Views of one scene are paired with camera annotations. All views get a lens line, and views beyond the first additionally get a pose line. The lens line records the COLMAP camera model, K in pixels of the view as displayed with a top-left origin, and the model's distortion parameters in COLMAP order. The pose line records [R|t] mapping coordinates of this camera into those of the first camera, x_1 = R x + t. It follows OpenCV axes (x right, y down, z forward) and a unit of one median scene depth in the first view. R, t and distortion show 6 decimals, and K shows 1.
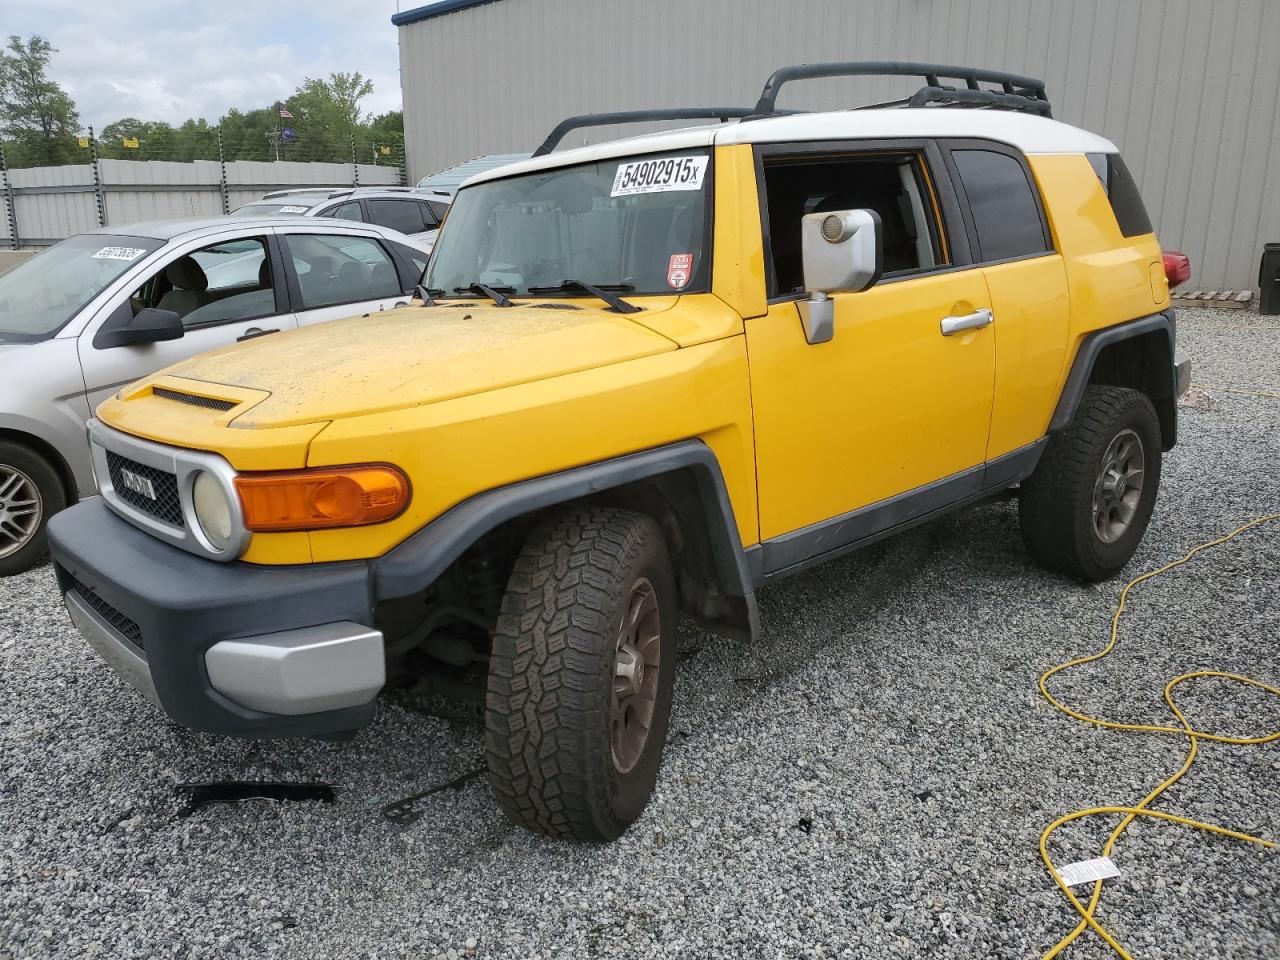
lens RADIAL K [[1071.5, 0, 645.8], [0, 1071.5, 470.6], [0, 0, 1]] dist [0.054215, 0.030198]
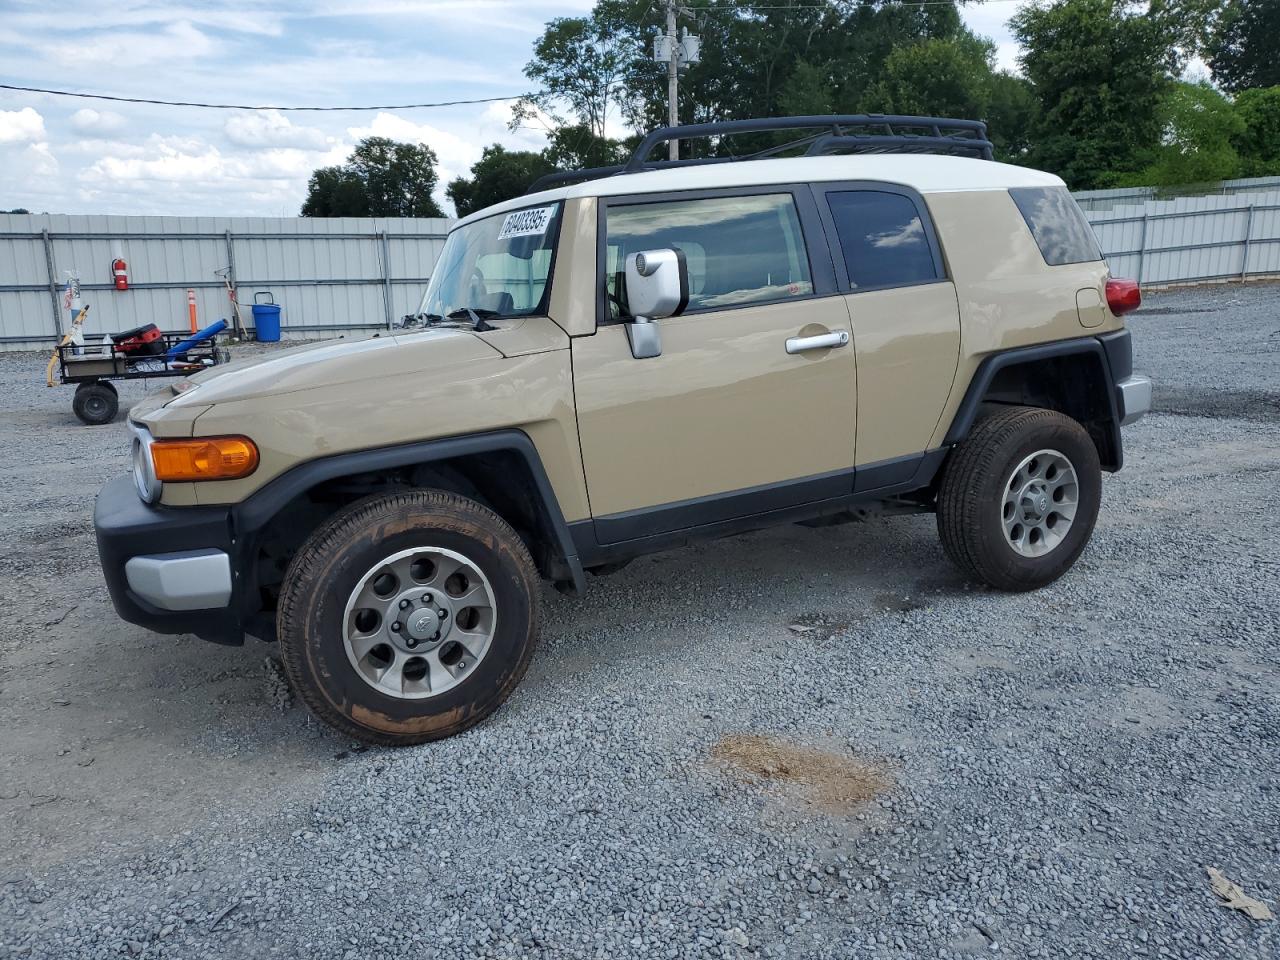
lens RADIAL K [[1071.5, 0, 643.3], [0, 1071.5, 473.3], [0, 0, 1]] dist [0.054215, 0.030198]
pose [[0.969330, 0.037543, -0.242879, 0.459634], [-0.041759, 0.999053, -0.012232, 0.028189], [0.242190, 0.021999, 0.969979, -0.182950]]
